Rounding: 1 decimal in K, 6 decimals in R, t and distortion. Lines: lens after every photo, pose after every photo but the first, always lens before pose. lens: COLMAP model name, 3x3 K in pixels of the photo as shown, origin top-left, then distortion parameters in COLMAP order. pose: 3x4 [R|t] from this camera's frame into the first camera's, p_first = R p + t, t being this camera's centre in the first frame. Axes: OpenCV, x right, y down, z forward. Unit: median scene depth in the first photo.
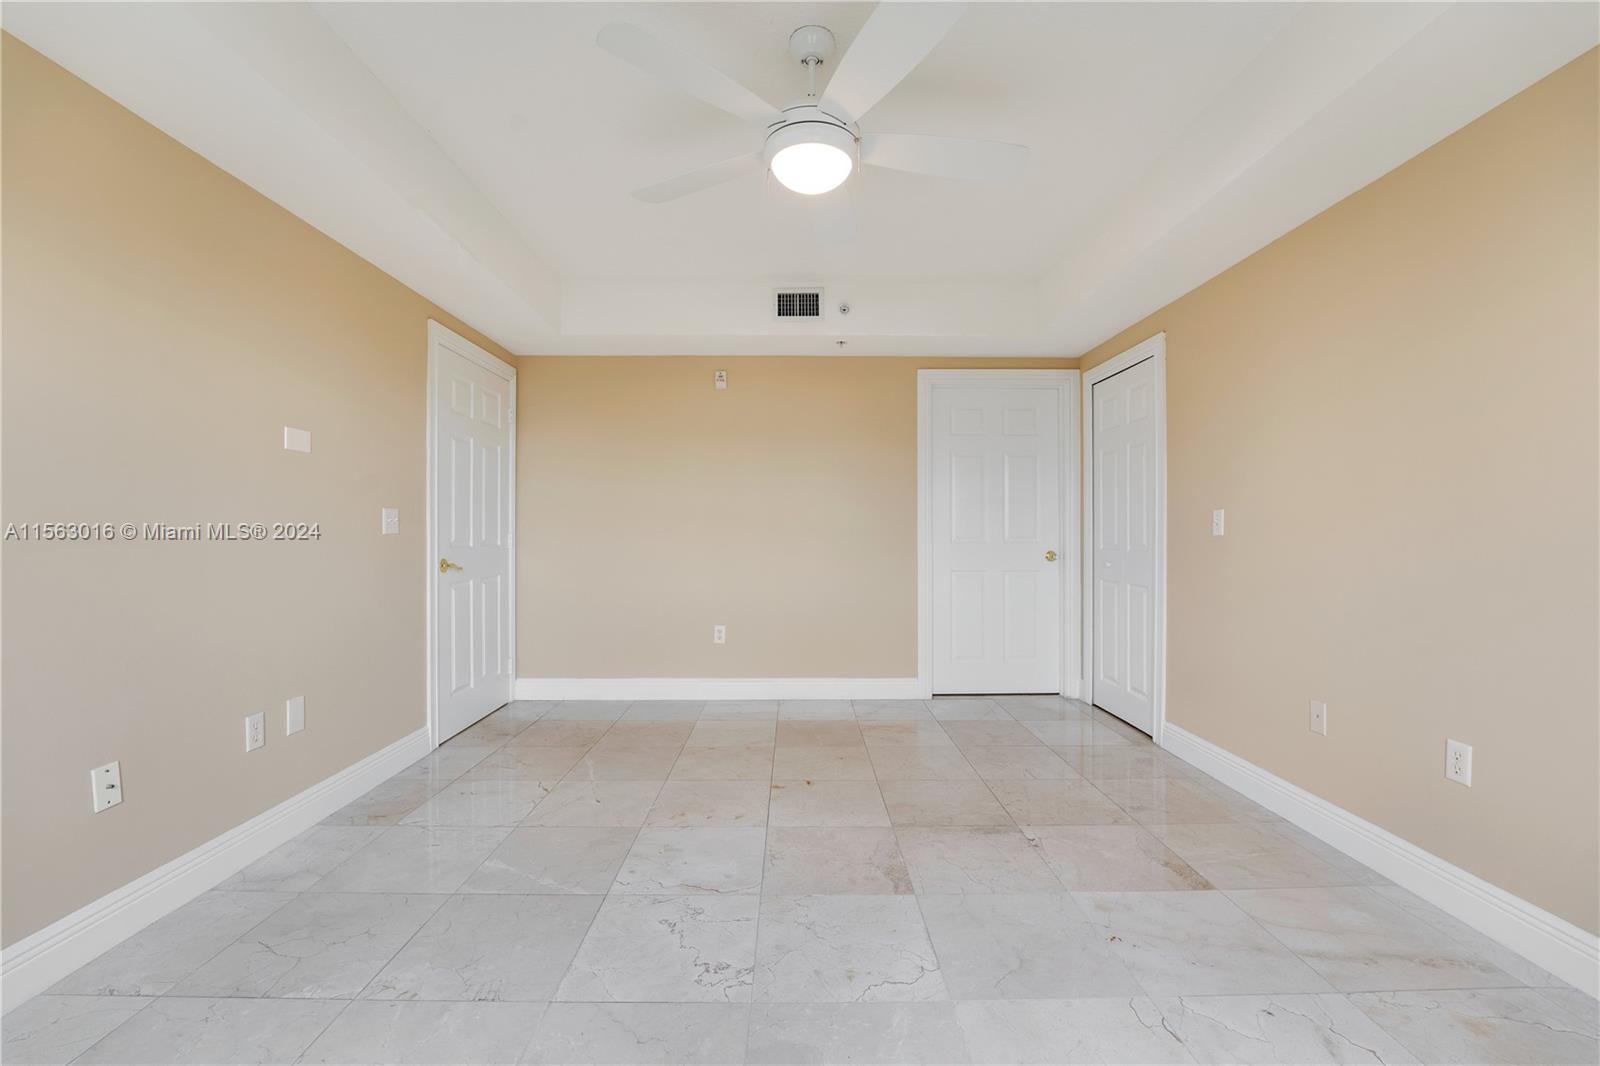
lens RADIAL K [[677.5, 0, 800.6], [0, 677.5, 535.6], [0, 0, 1]] dist [-0.028899, 0.003854]
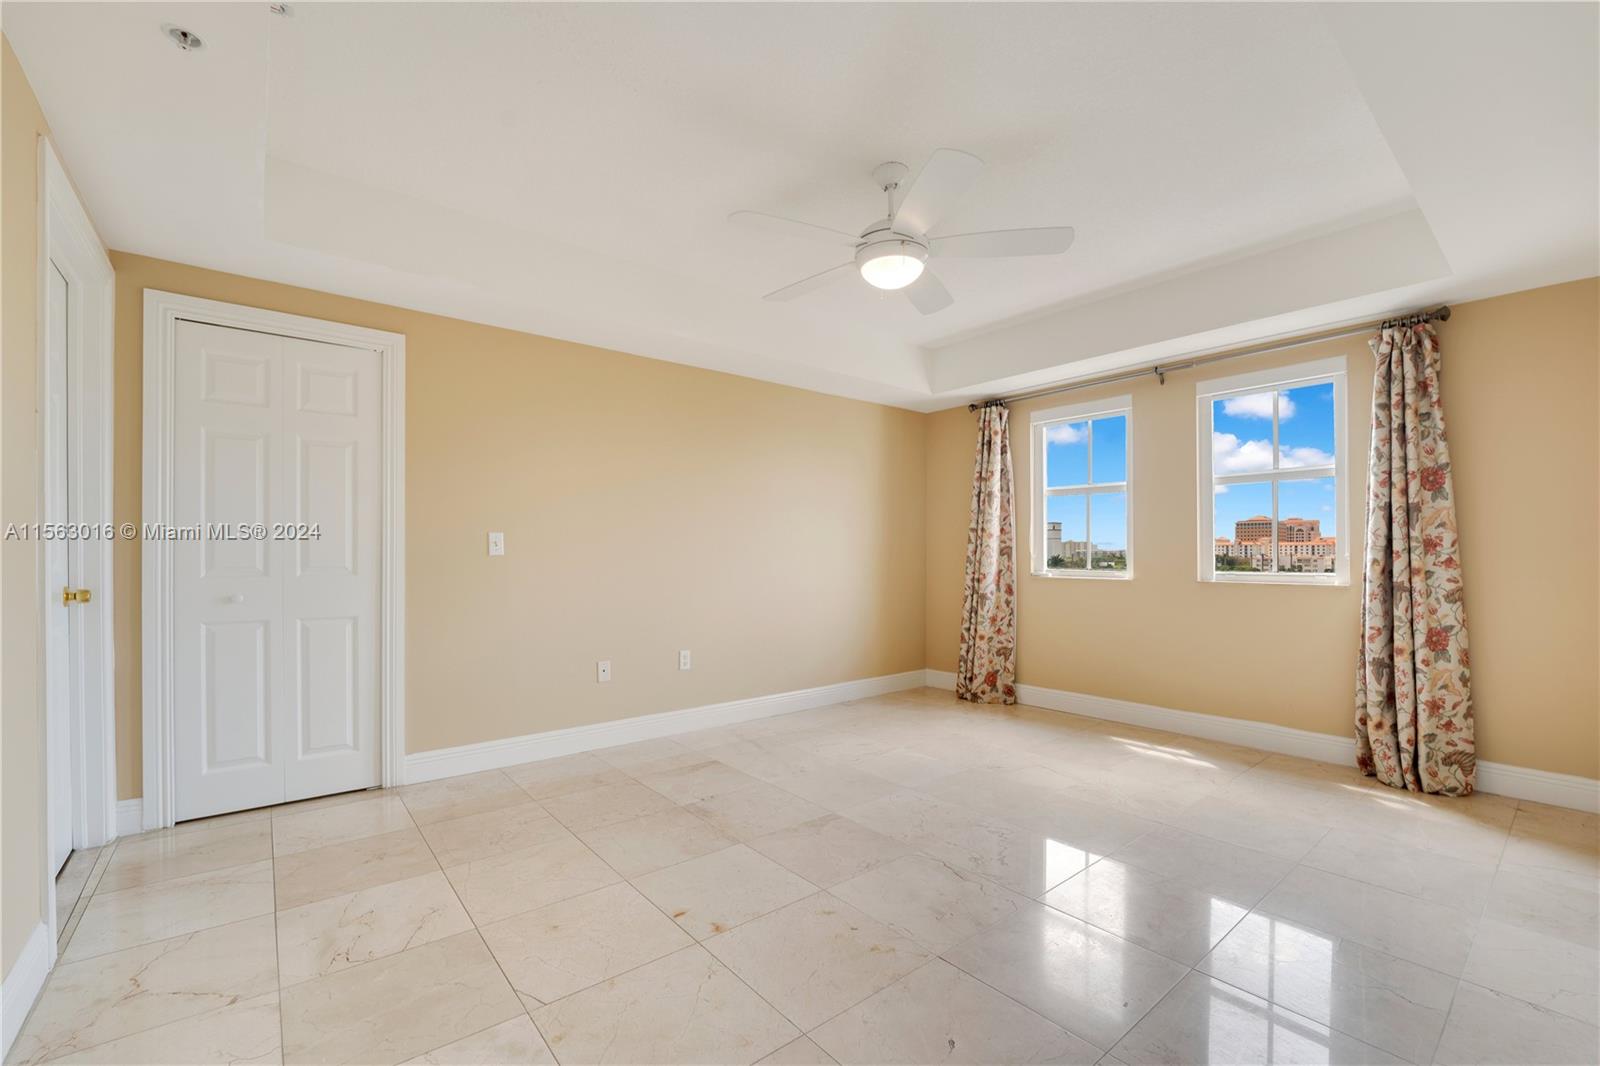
lens RADIAL K [[677.5, 0, 800.8], [0, 677.5, 545.4], [0, 0, 1]] dist [-0.028899, 0.003854]
pose [[-0.634489, 0.012239, 0.772835, -0.748006], [0.005739, 0.999922, -0.011124, -0.000811], [-0.772911, -0.002623, -0.634509, 1.670244]]
